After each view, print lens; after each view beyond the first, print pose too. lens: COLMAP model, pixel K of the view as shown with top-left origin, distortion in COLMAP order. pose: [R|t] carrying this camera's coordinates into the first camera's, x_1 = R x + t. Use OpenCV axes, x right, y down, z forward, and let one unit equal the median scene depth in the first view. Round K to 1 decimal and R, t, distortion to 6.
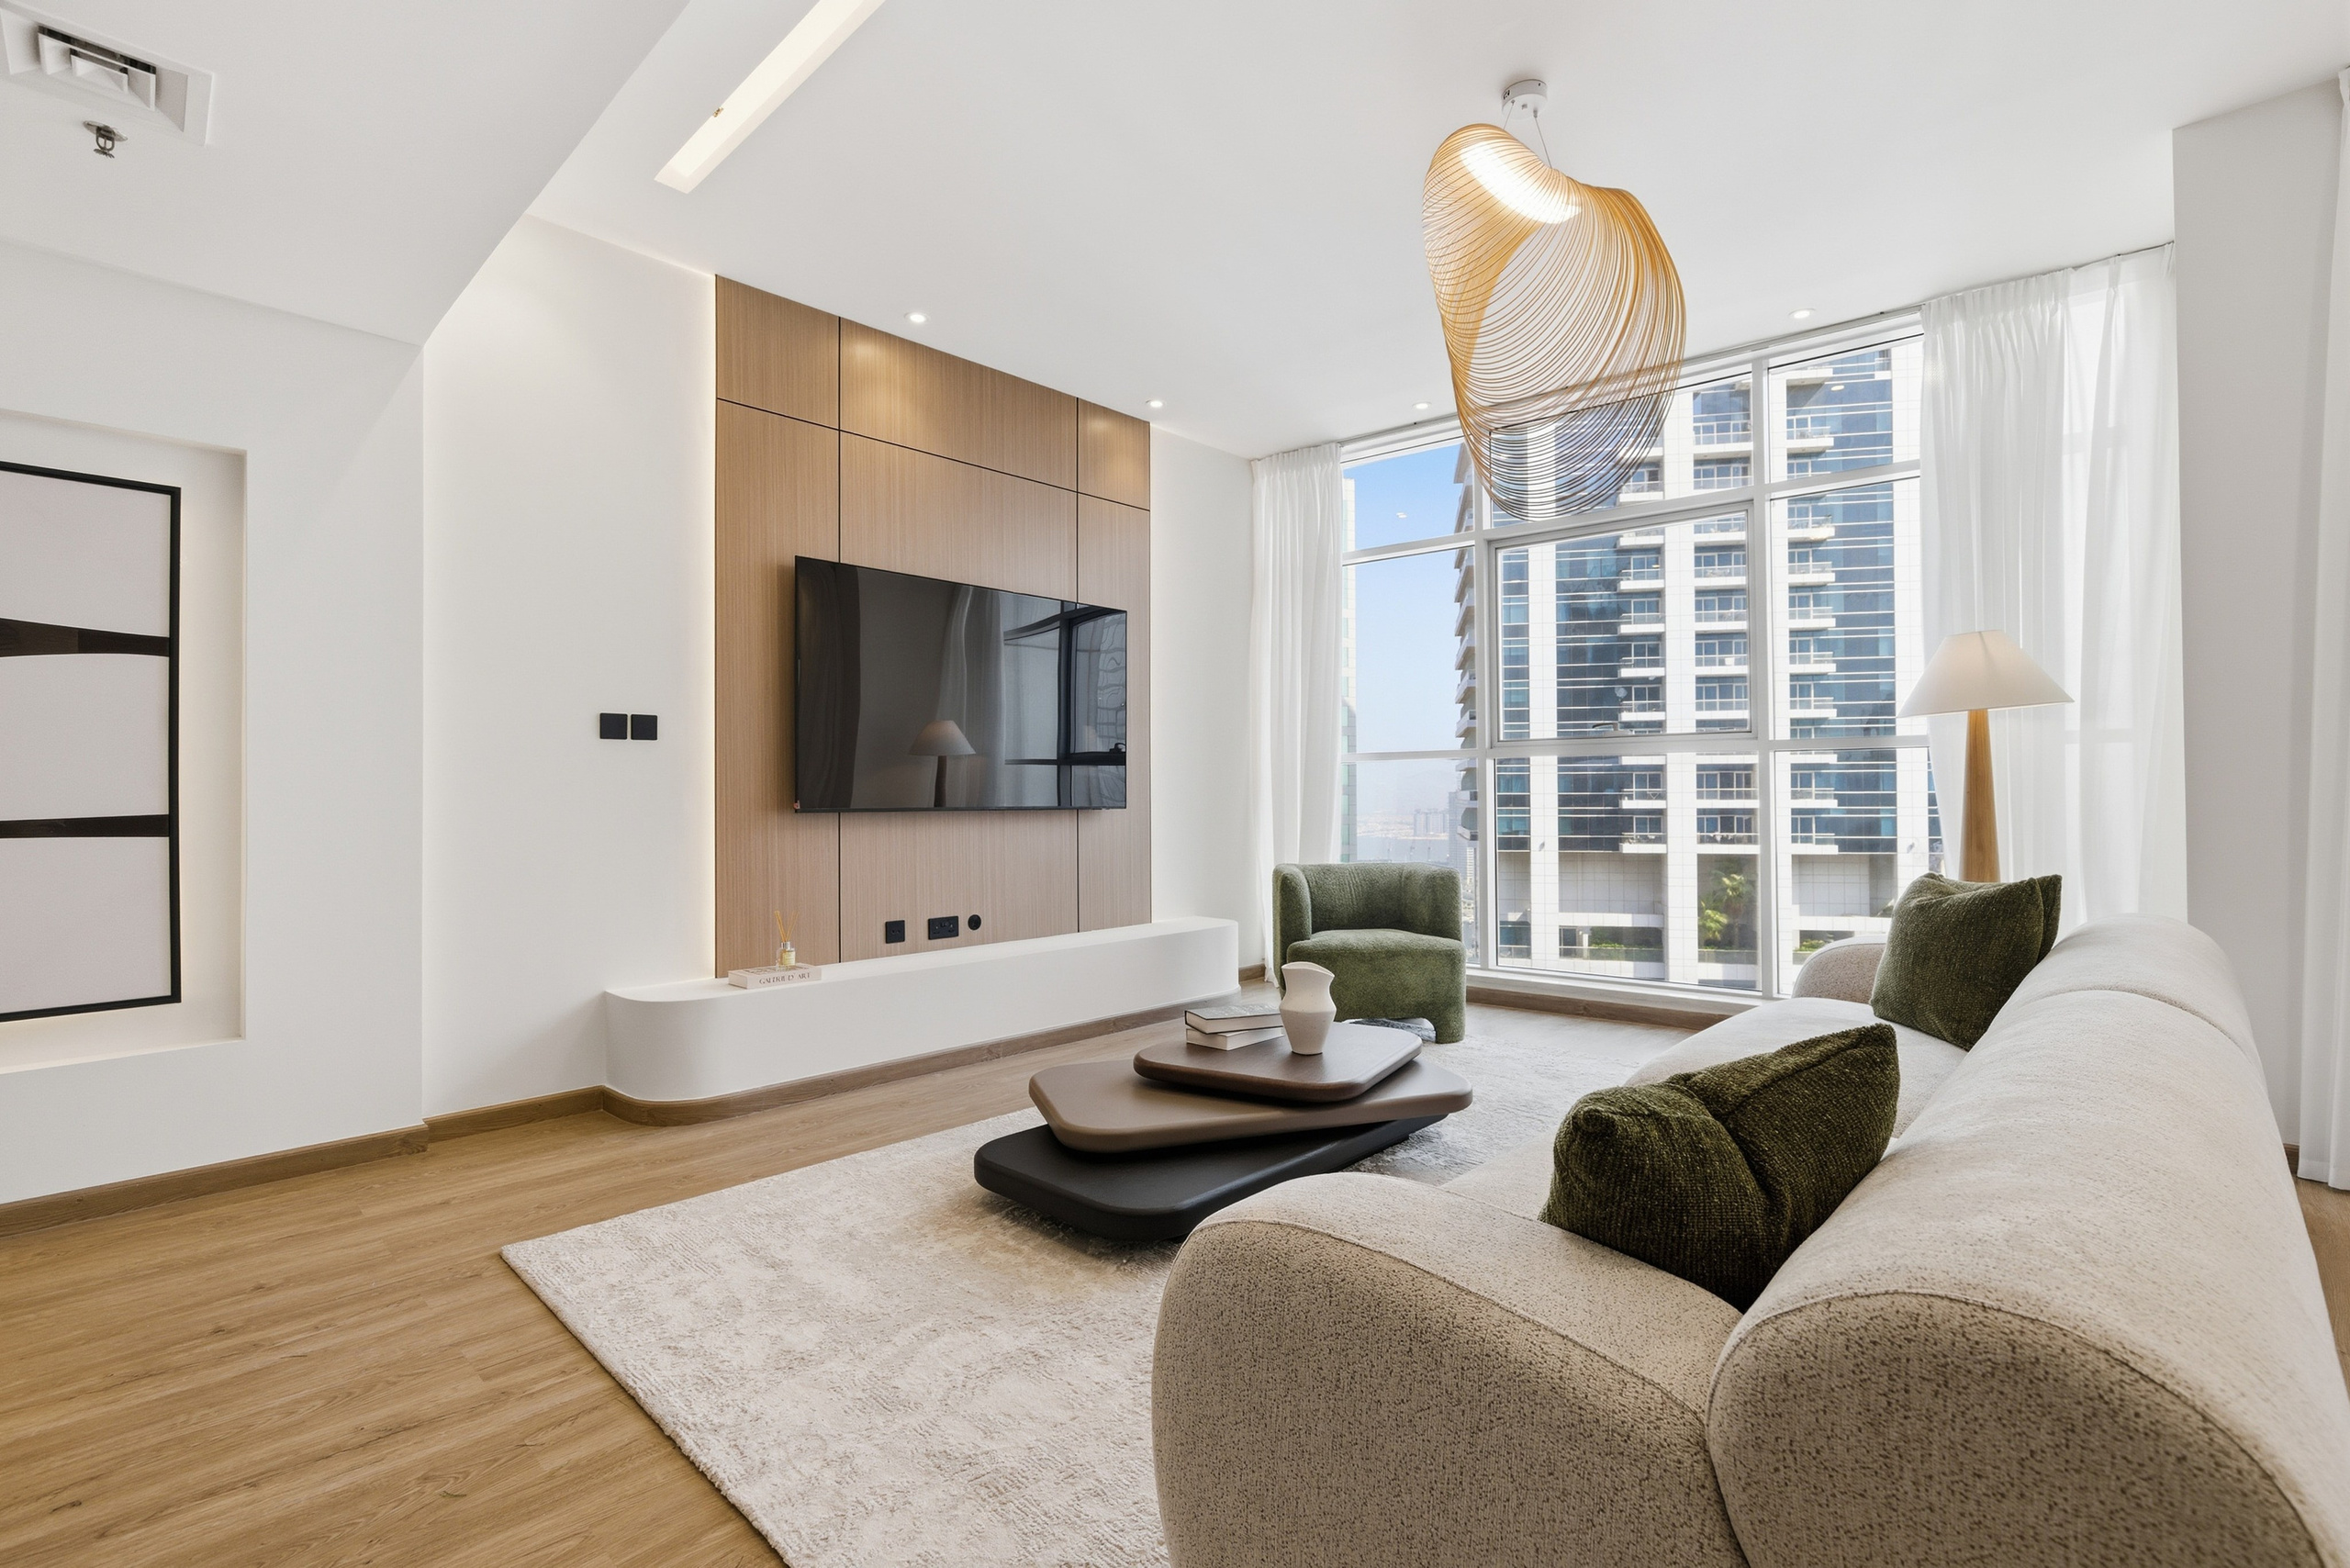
lens RADIAL K [[1098.8, 0, 1188.7], [0, 1098.8, 795.5], [0, 0, 1]] dist [0.001082, 0.002644]
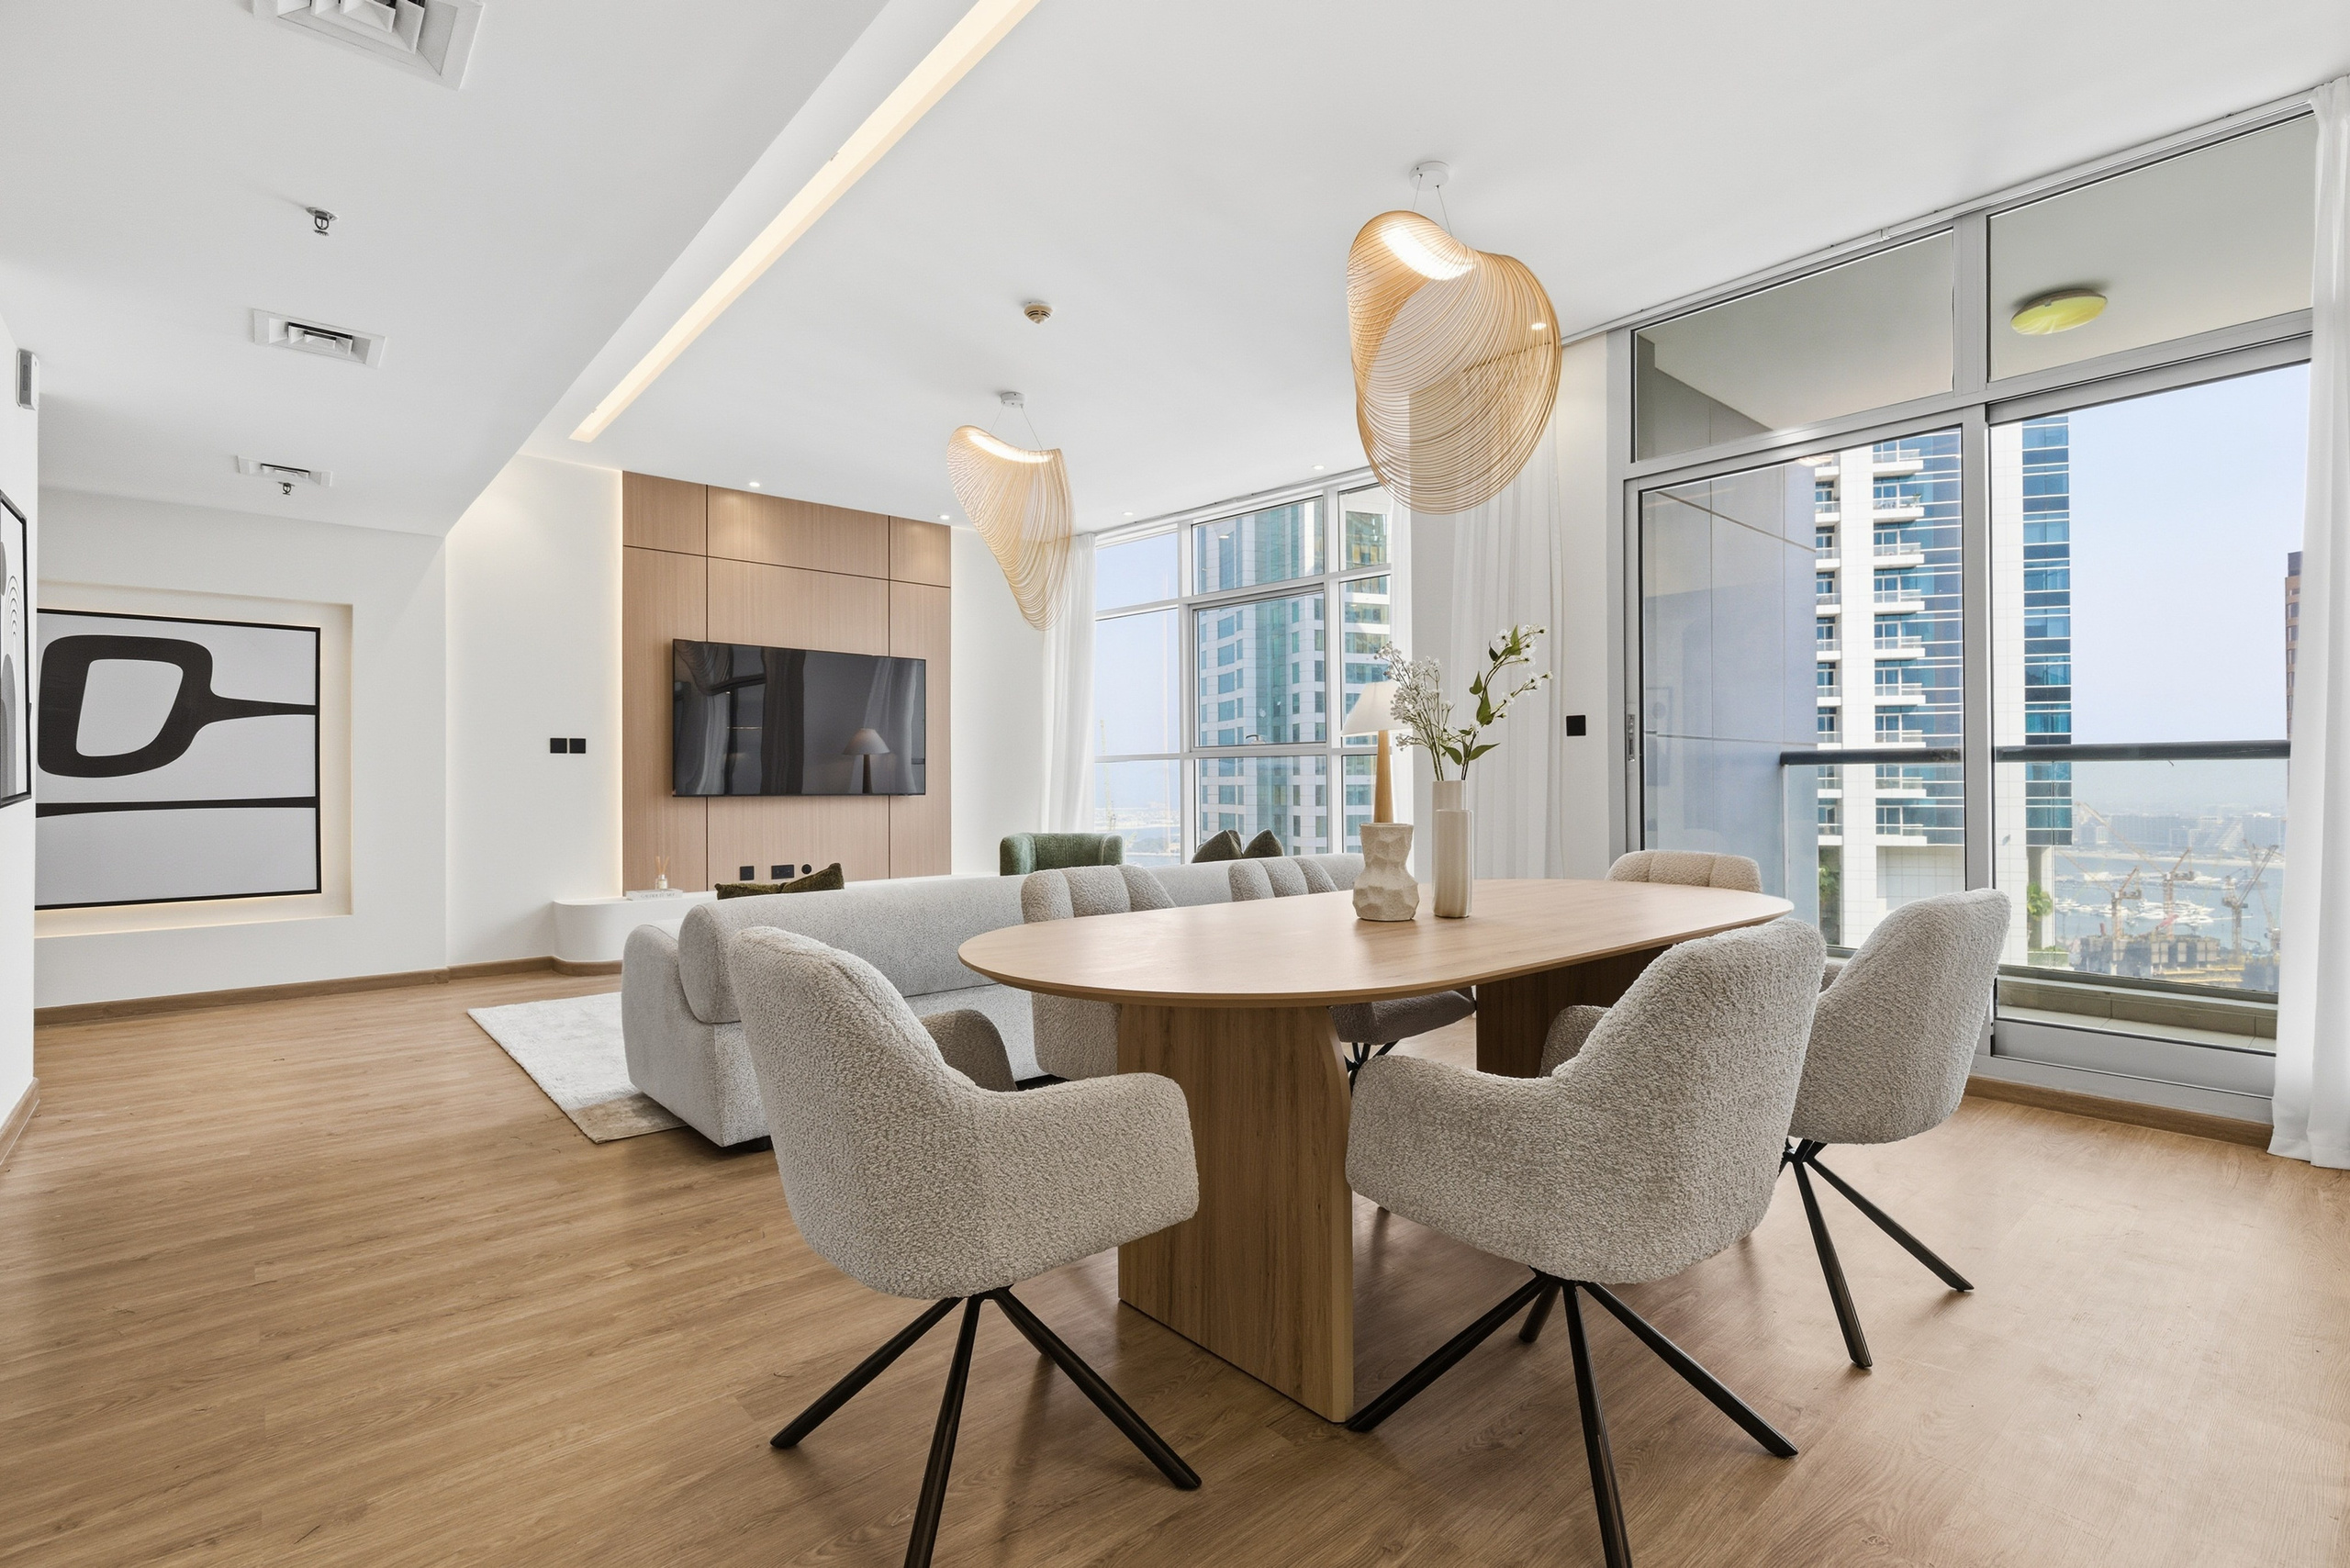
lens RADIAL K [[1098.8, 0, 1160.9], [0, 1098.8, 771.4], [0, 0, 1]] dist [0.001082, 0.002644]
pose [[0.992427, -0.002938, -0.122802, 0.166332], [0.001307, 0.999910, -0.013359, 0.000861], [0.122830, 0.013097, 0.992341, -0.156426]]
